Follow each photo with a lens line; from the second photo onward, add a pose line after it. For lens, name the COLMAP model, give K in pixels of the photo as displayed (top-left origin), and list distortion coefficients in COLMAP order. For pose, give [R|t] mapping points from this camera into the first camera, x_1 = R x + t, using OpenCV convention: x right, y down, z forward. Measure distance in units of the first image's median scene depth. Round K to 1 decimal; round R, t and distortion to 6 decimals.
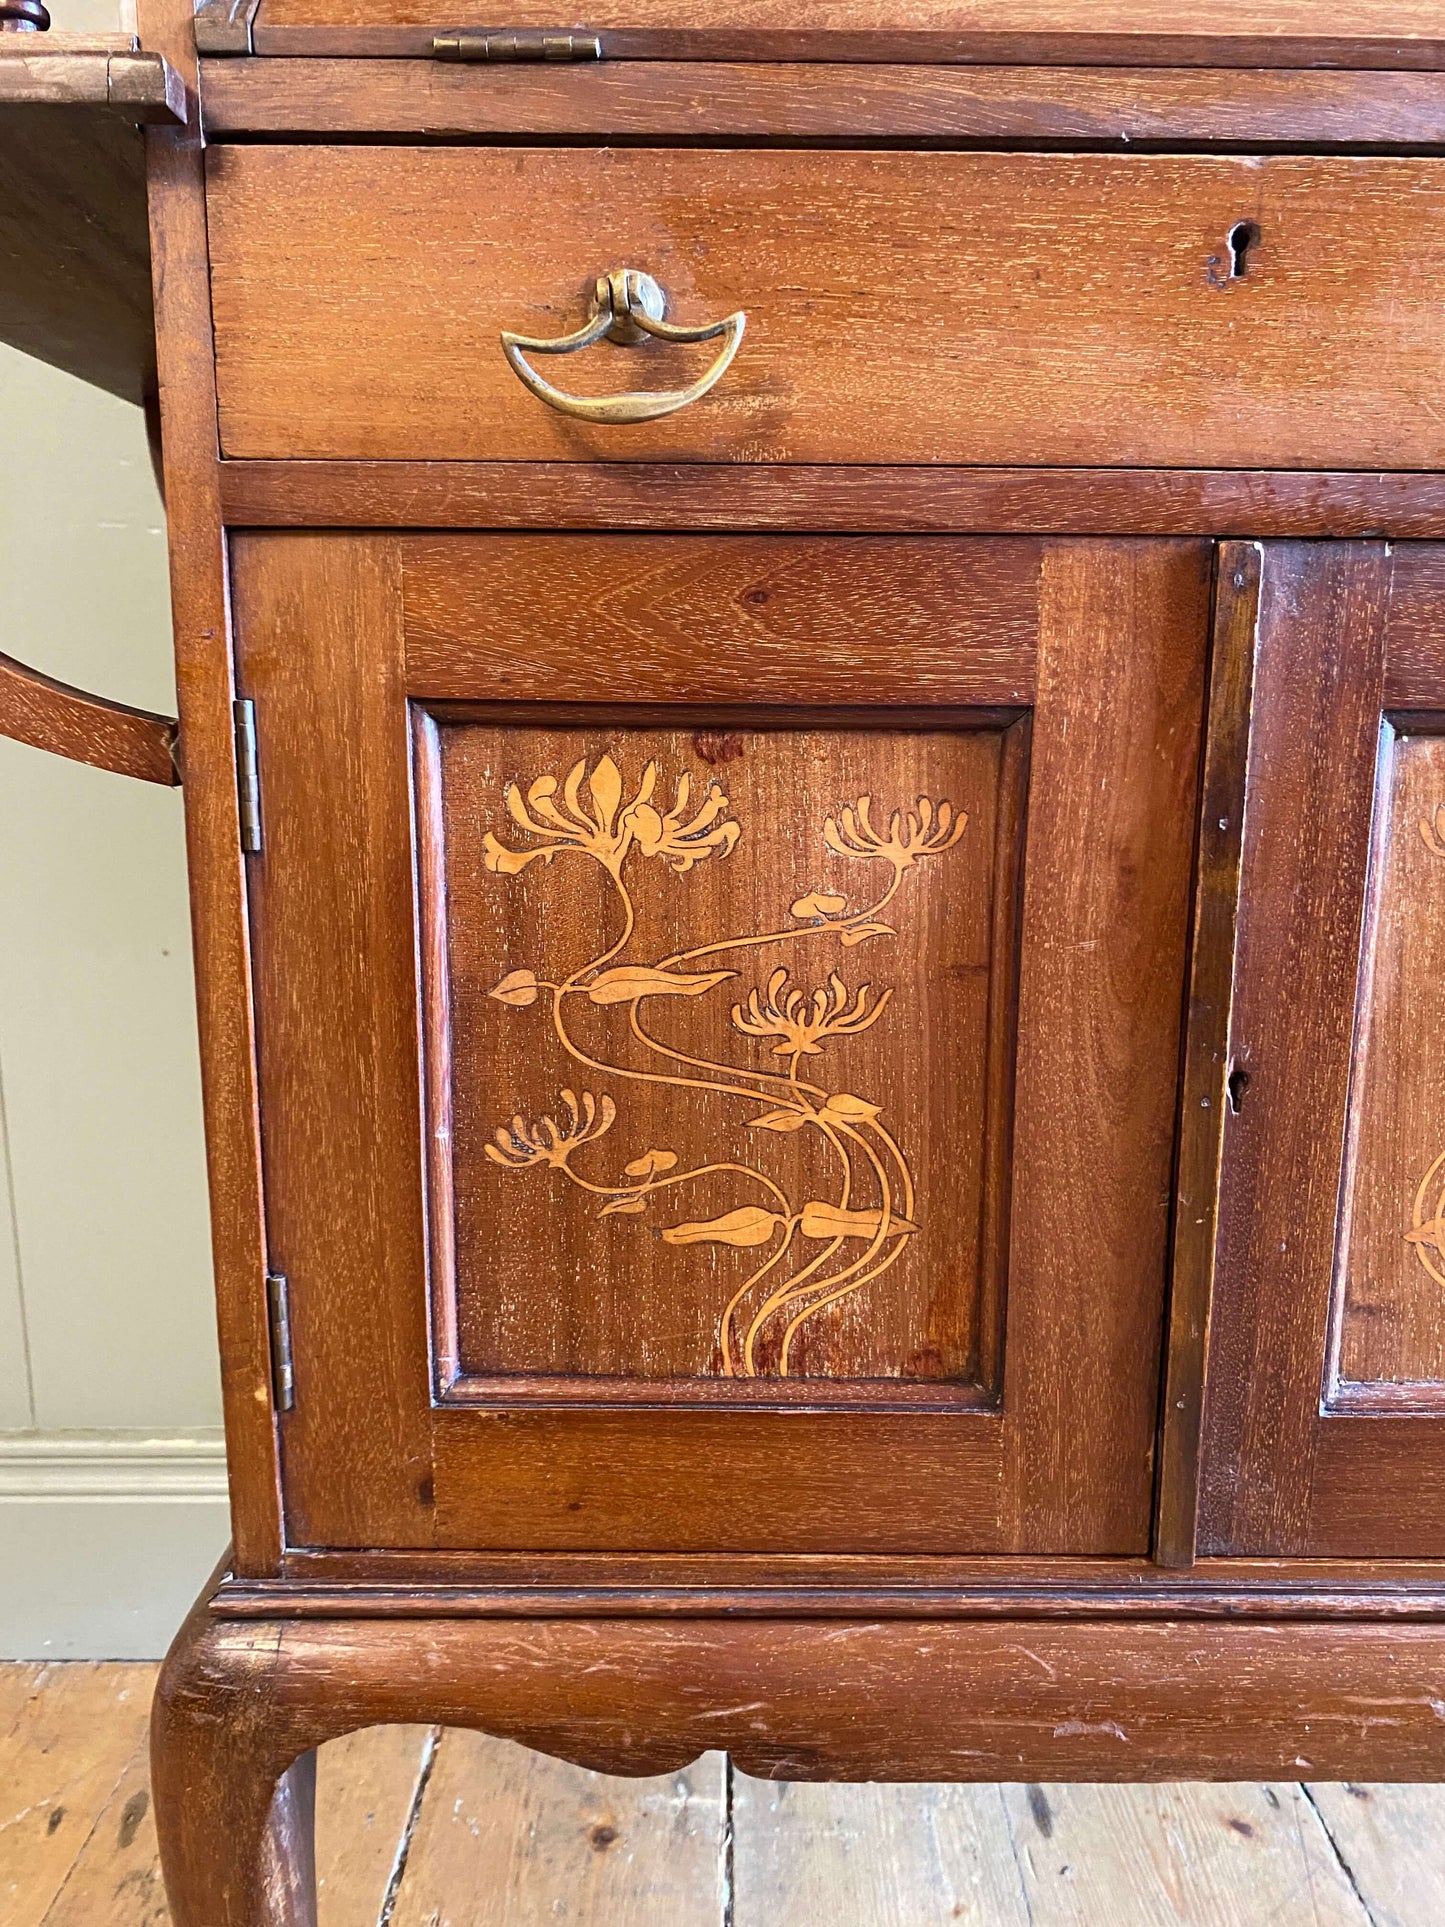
lens RADIAL K [[1444.6, 0, 715.9], [0, 1444.6, 960.8], [0, 0, 1]] dist [0.035130, -0.087214]
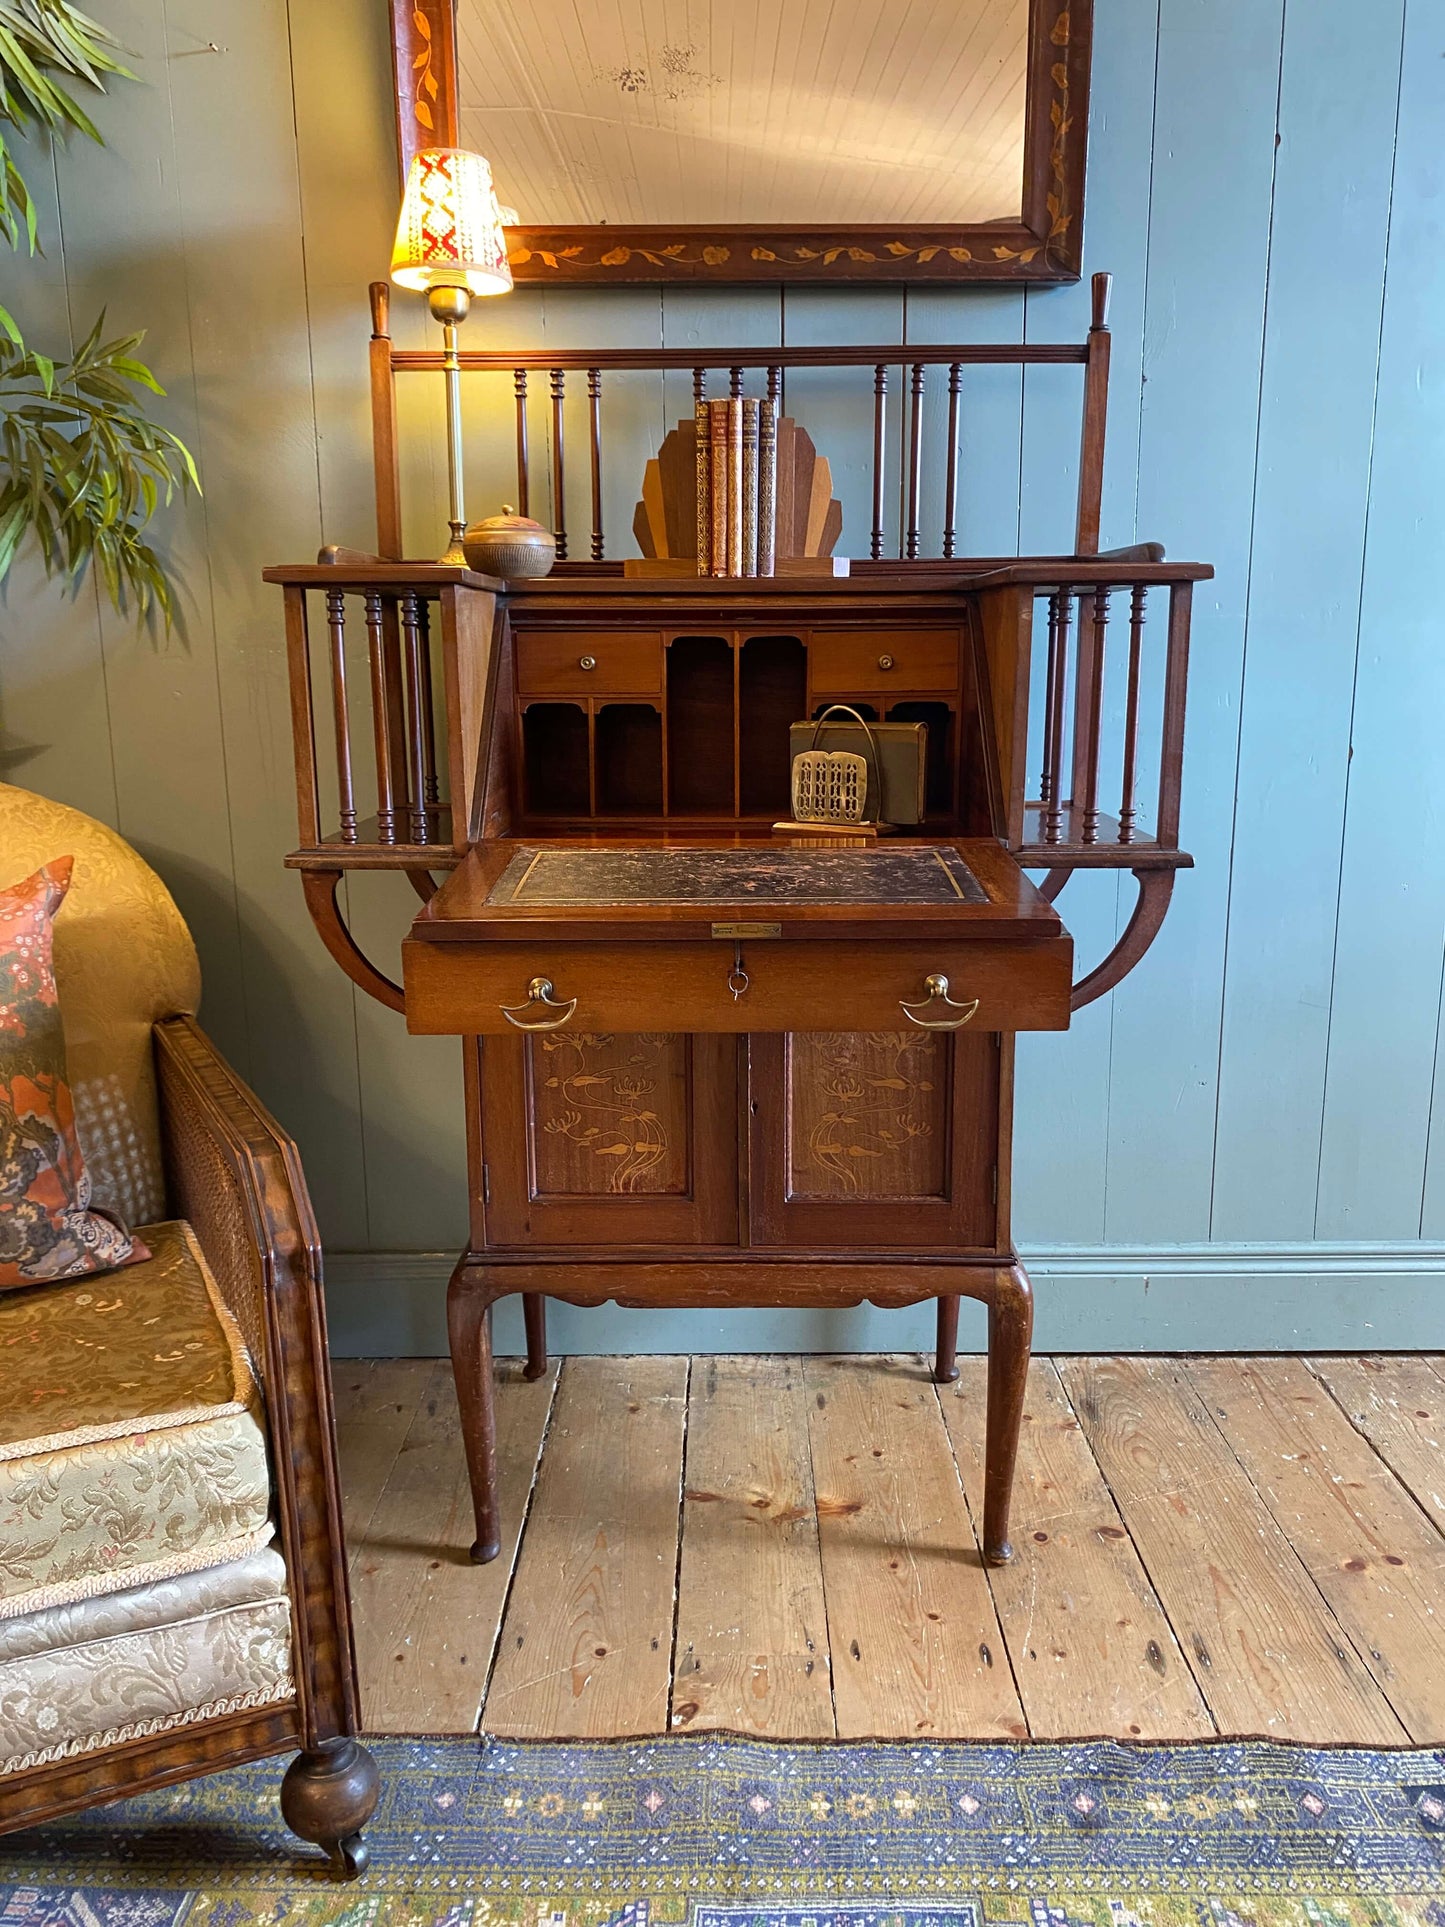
lens RADIAL K [[1471.2, 0, 717.4], [0, 1471.2, 960.2], [0, 0, 1]] dist [0.043909, -0.044120]
pose [[0.999861, -0.013257, -0.010090, 0.305163], [0.013418, 0.999781, 0.016044, -0.324909], [0.009875, -0.016177, 0.999820, -2.559101]]
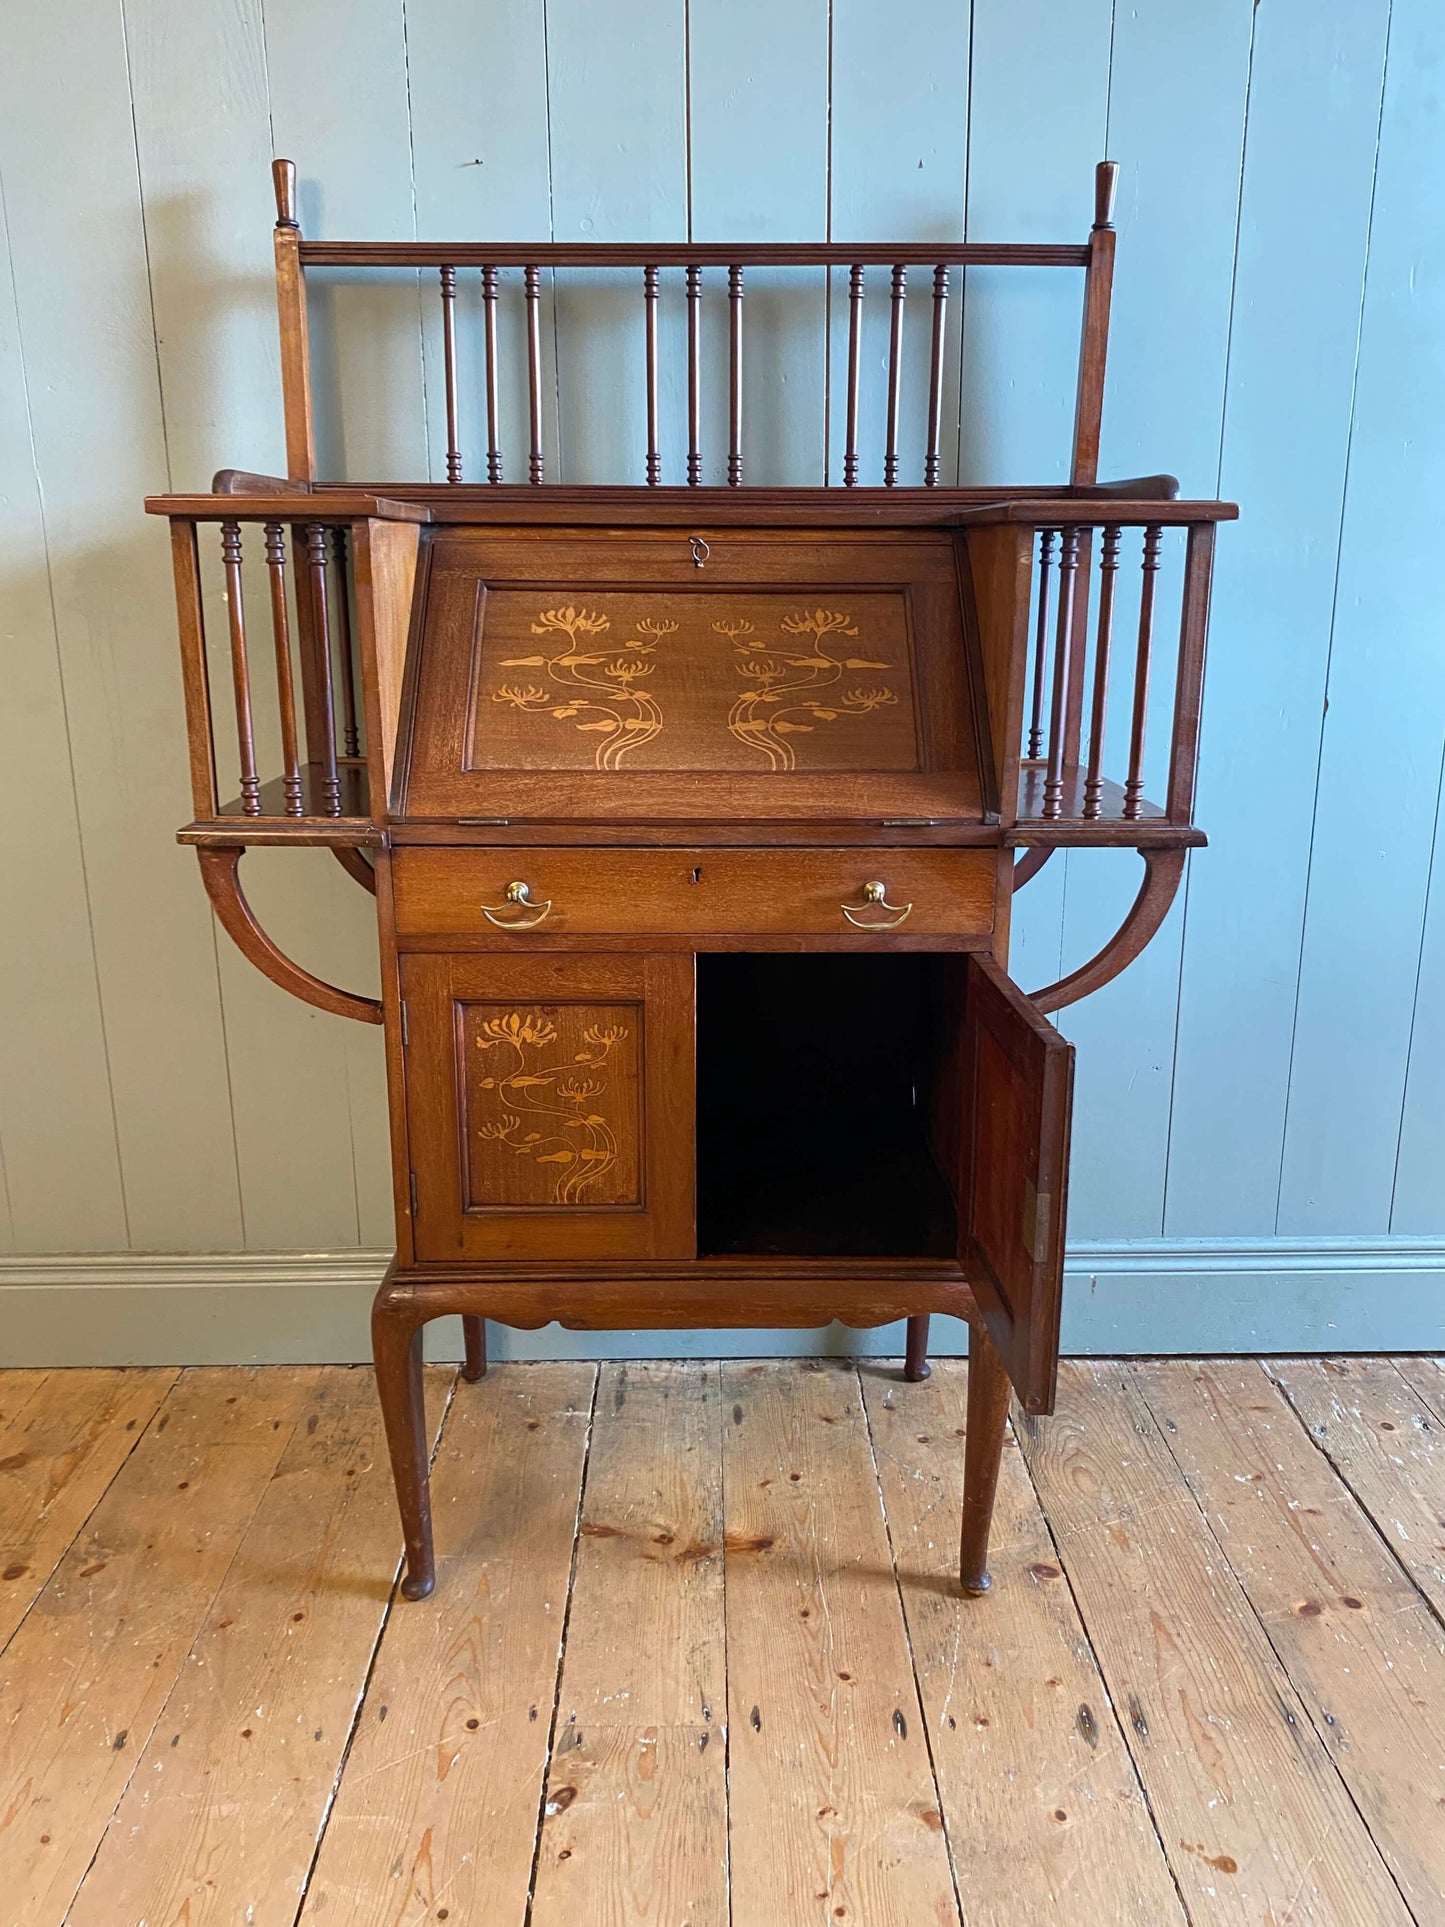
lens RADIAL K [[1471.2, 0, 717.4], [0, 1471.2, 960.2], [0, 0, 1]] dist [0.043909, -0.044120]
pose [[0.999717, -0.008513, 0.022213, 0.289318], [0.006763, 0.996953, 0.077717, -0.487395], [-0.022807, -0.077545, 0.996728, -2.160537]]
